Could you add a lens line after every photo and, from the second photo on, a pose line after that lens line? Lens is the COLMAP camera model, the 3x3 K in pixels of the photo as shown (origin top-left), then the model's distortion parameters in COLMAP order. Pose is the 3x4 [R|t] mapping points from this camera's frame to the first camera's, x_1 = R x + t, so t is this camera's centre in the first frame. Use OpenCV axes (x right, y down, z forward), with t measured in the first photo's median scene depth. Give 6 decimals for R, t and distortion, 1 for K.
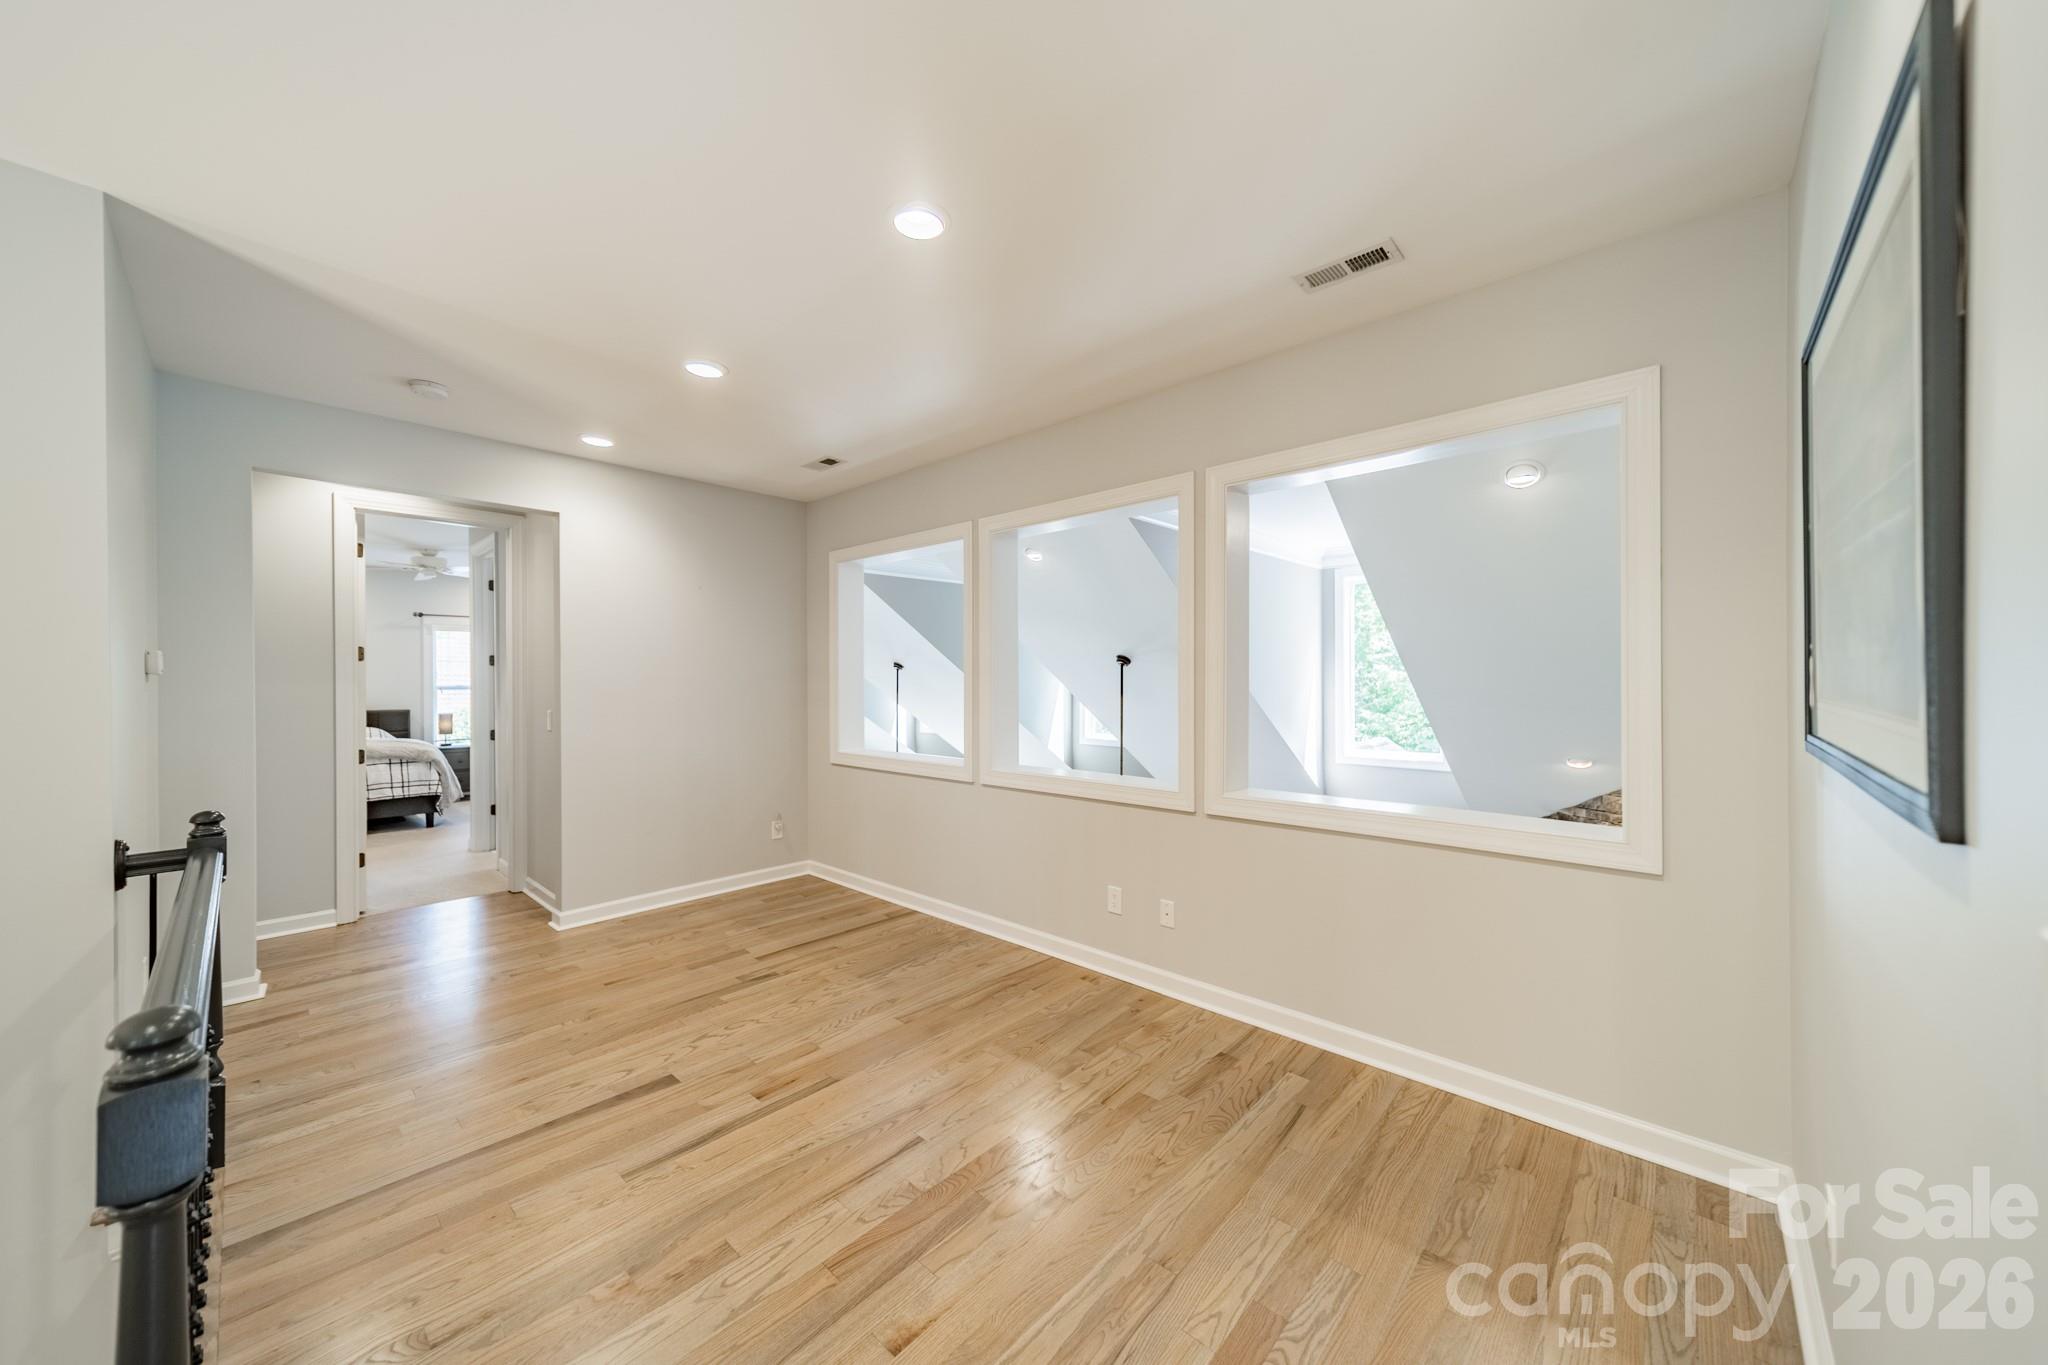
lens RADIAL K [[718.9, 0, 1023.3], [0, 718.9, 688.6], [0, 0, 1]] dist [0.009875, -0.000137]
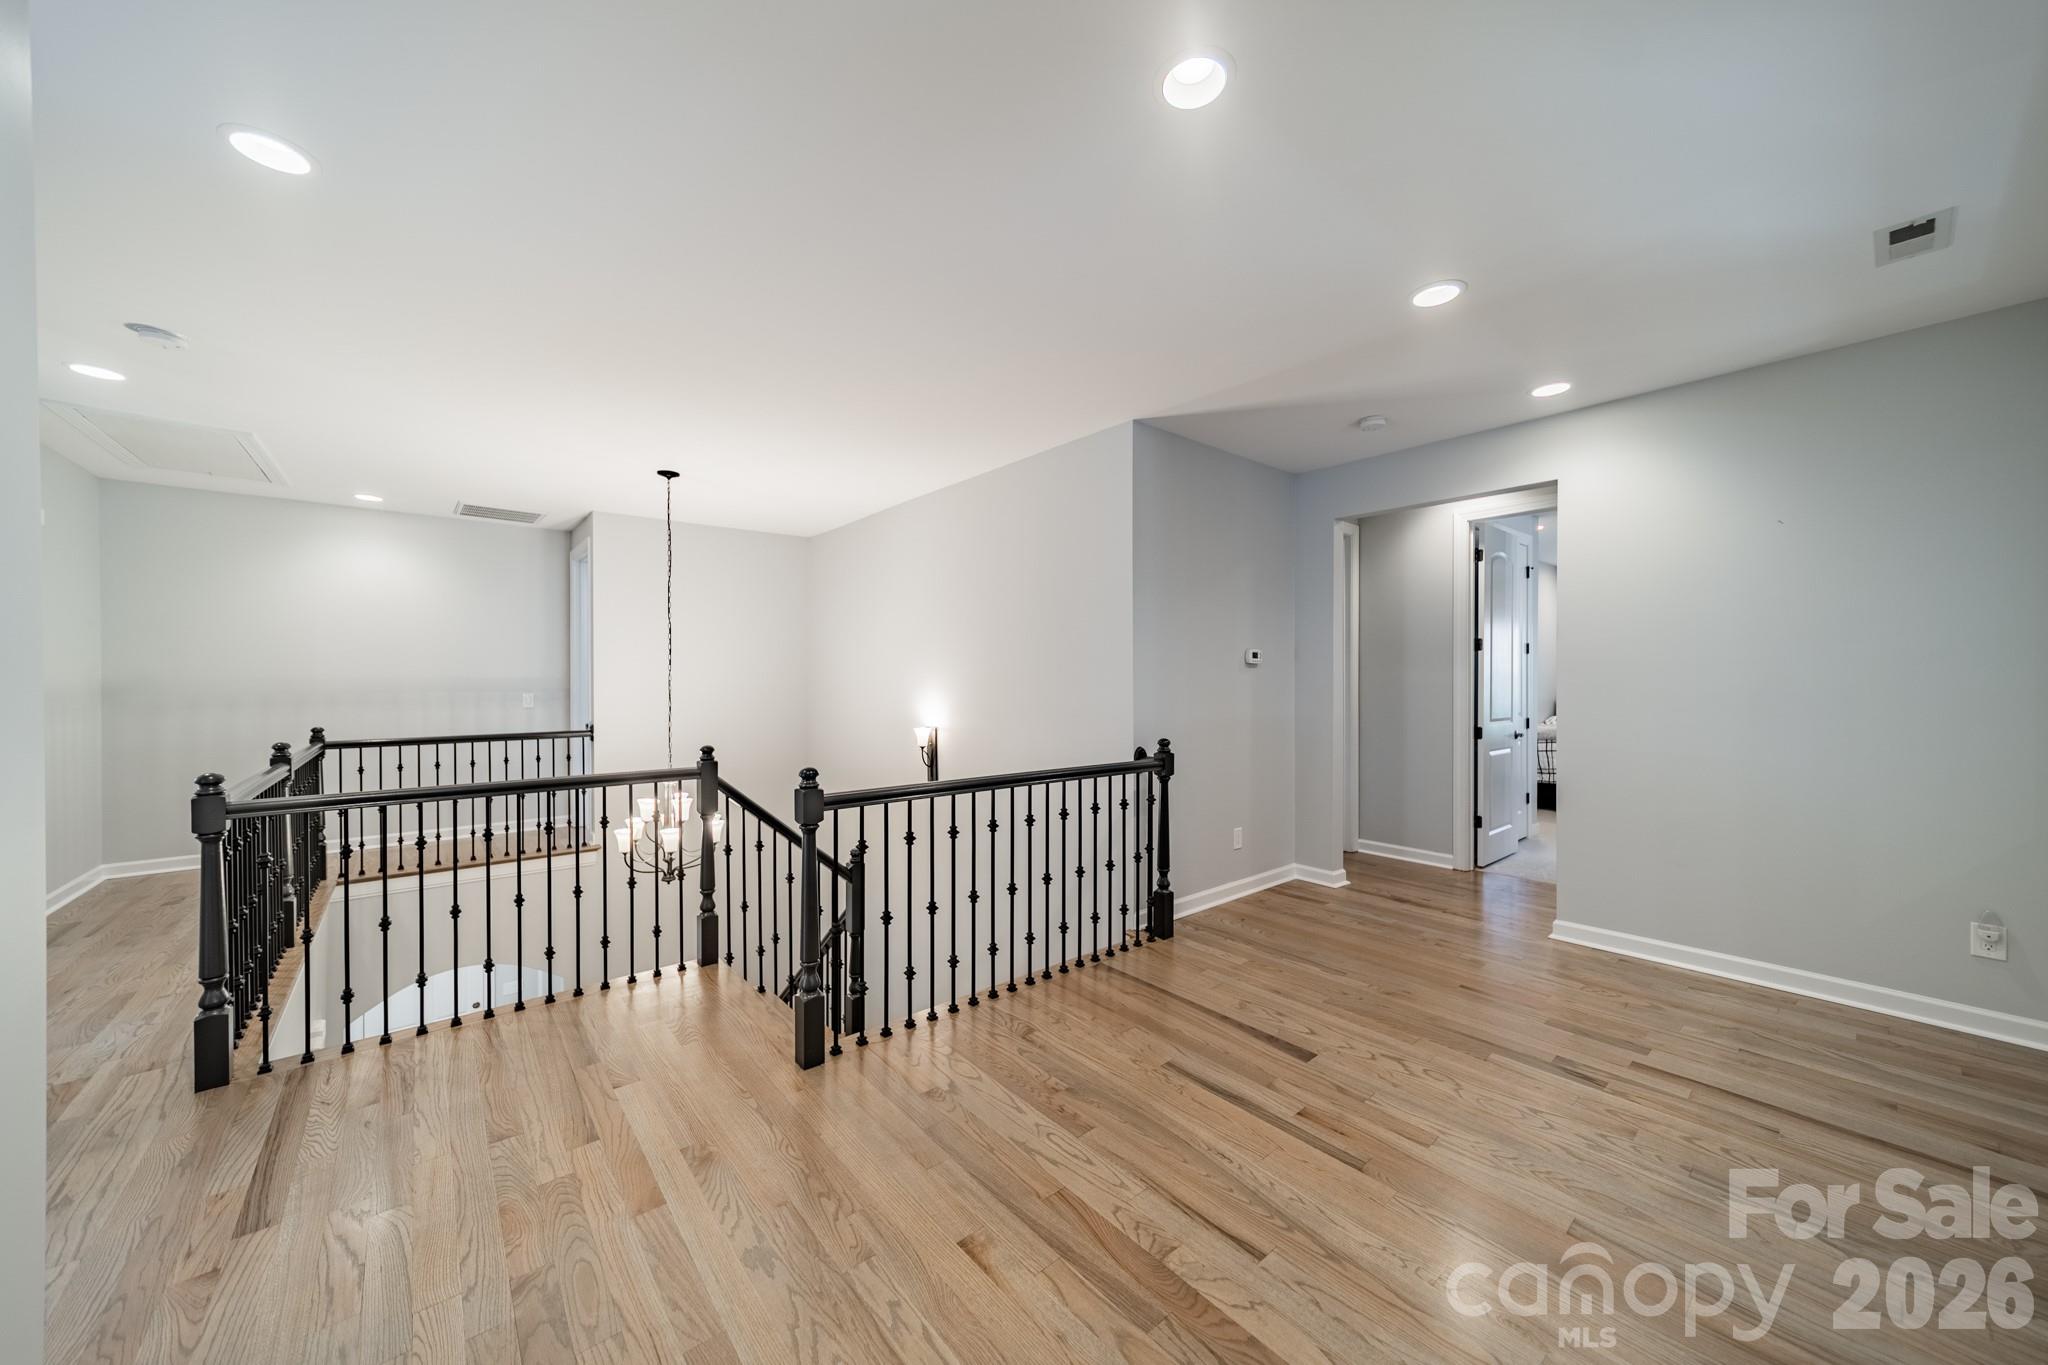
lens RADIAL K [[718.9, 0, 1033.9], [0, 718.9, 682.4], [0, 0, 1]] dist [0.009875, -0.000137]
pose [[-0.118569, 0.008738, -0.992907, 0.511989], [-0.009117, 0.999910, 0.009888, 0.013412], [0.992904, 0.010224, -0.118479, 0.684043]]
